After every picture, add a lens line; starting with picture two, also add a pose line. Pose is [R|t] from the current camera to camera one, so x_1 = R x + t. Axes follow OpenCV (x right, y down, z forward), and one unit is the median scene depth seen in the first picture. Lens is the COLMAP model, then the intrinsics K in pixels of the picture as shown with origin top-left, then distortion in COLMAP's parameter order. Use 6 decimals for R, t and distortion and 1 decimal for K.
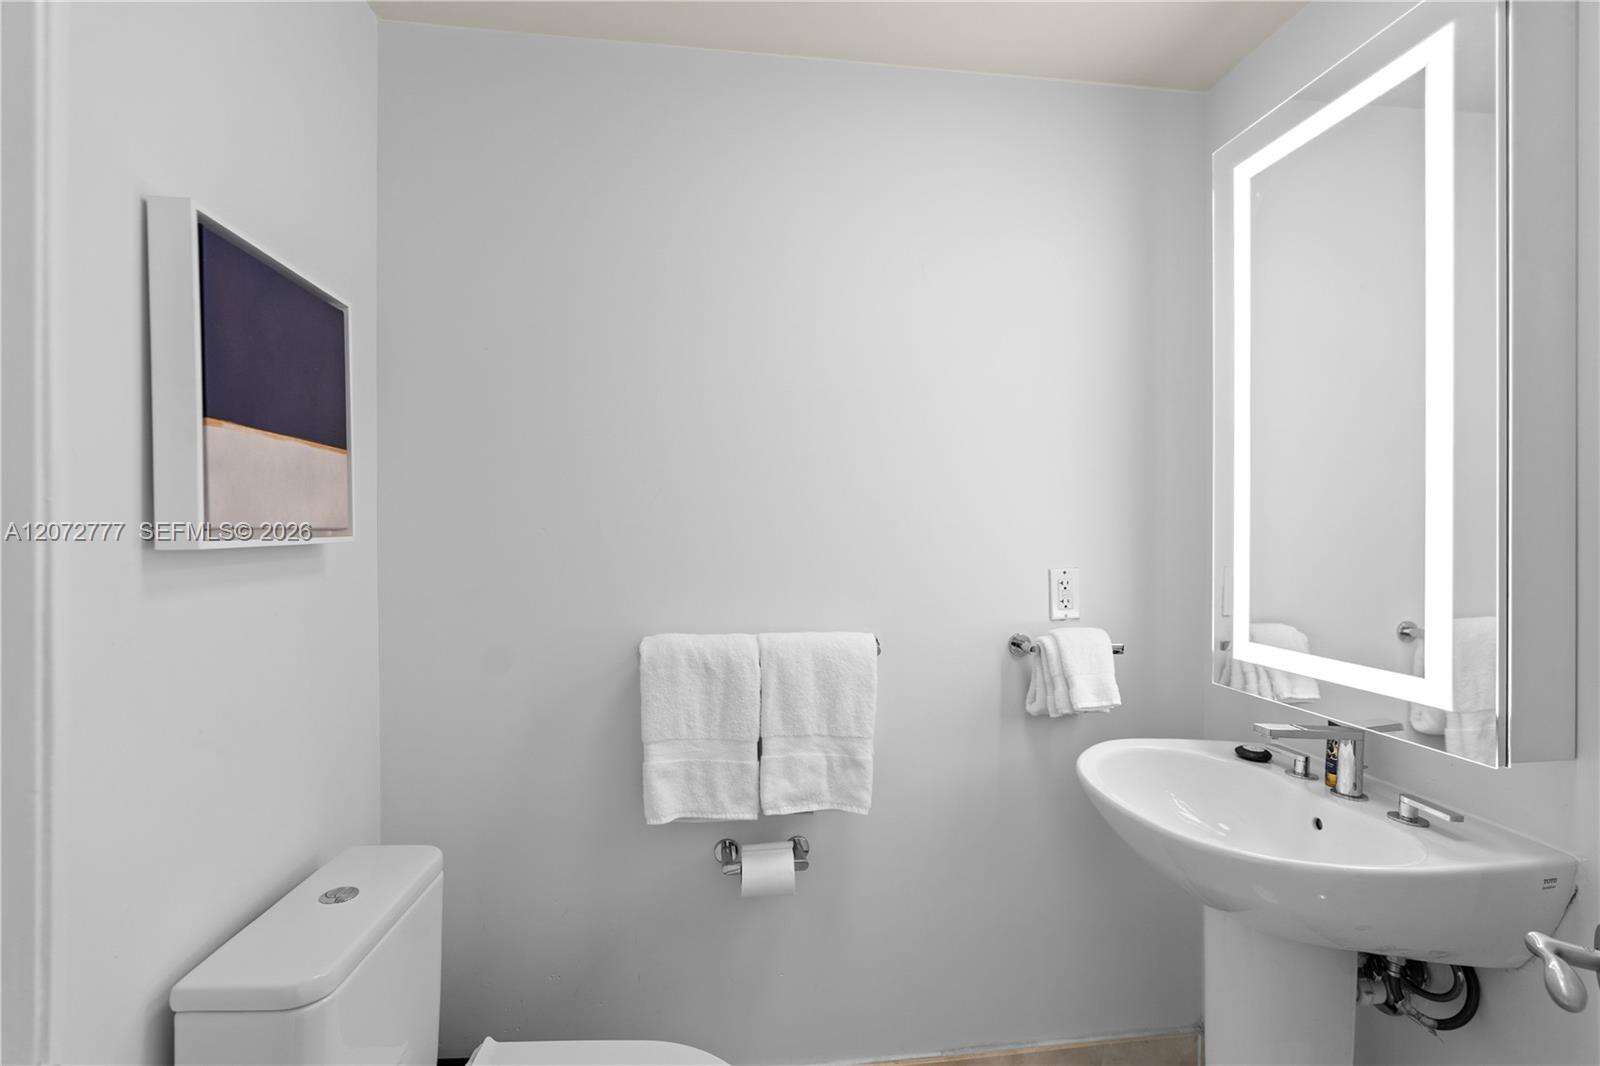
lens RADIAL K [[736.2, 0, 795.9], [0, 736.2, 528.6], [0, 0, 1]] dist [-0.003256, 0.000930]
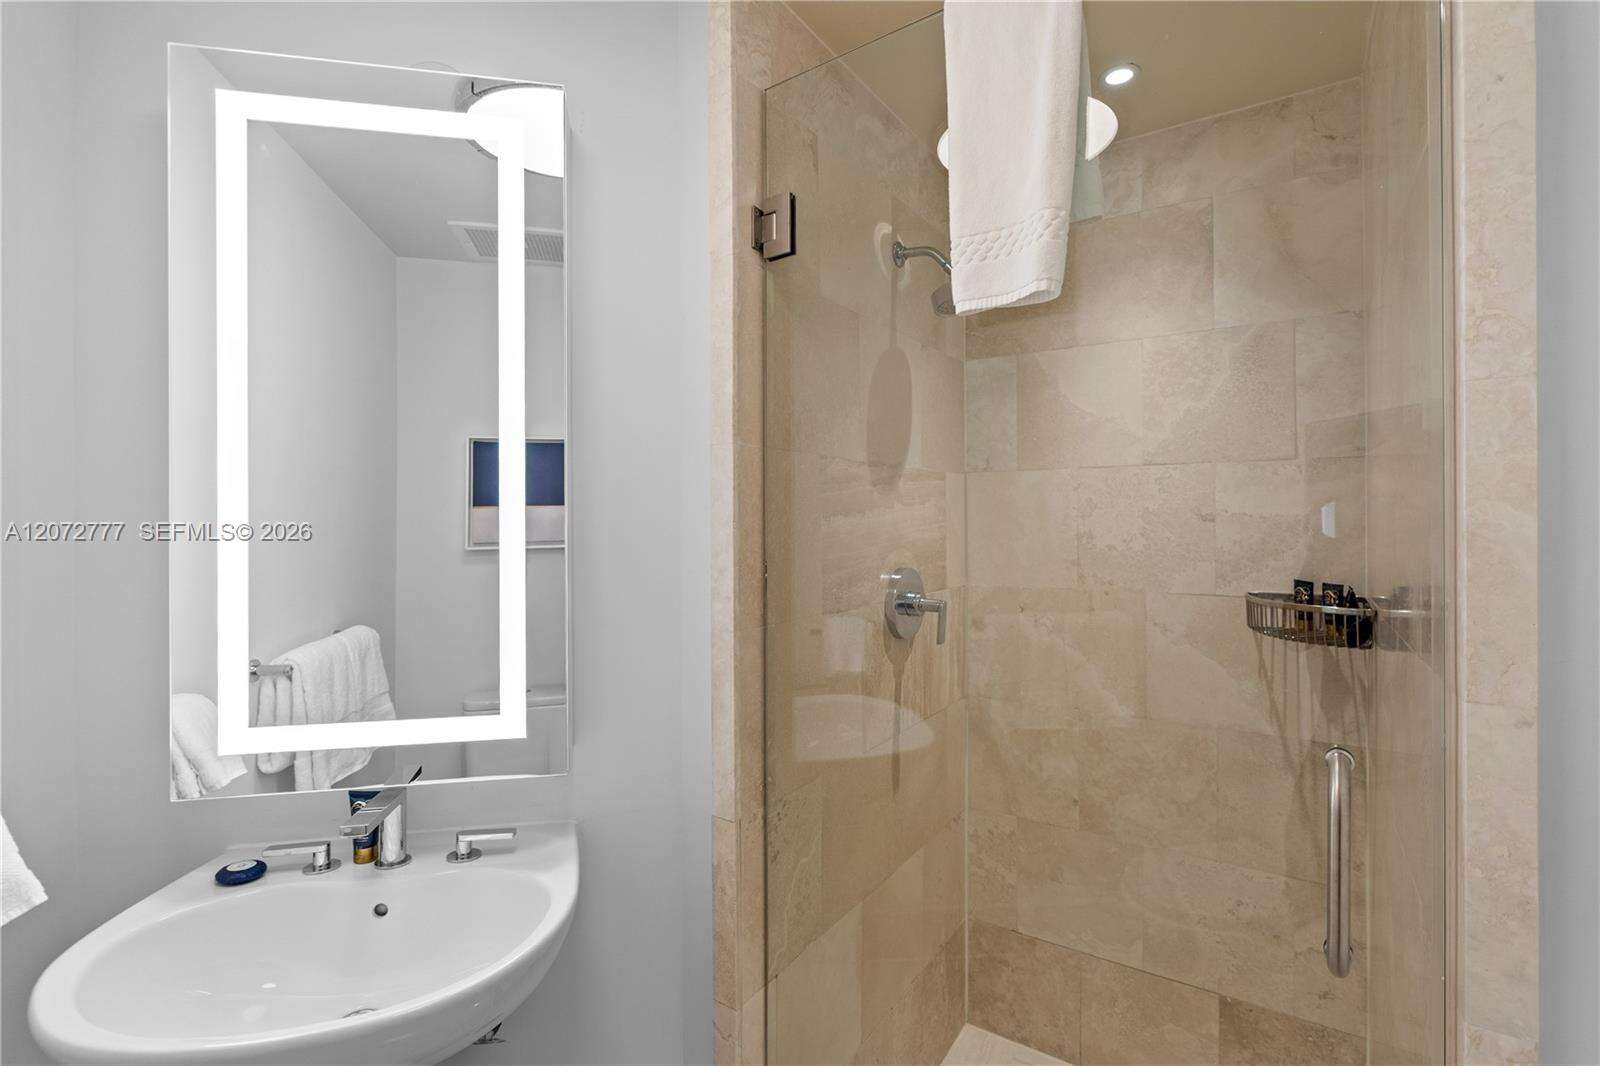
lens RADIAL K [[736.2, 0, 795.9], [0, 736.2, 528.6], [0, 0, 1]] dist [-0.003256, 0.000930]
pose [[-0.067328, -0.010105, 0.997680, -0.189316], [0.009232, 0.999900, 0.010750, -0.059469], [-0.997688, 0.009934, -0.067228, 0.509575]]
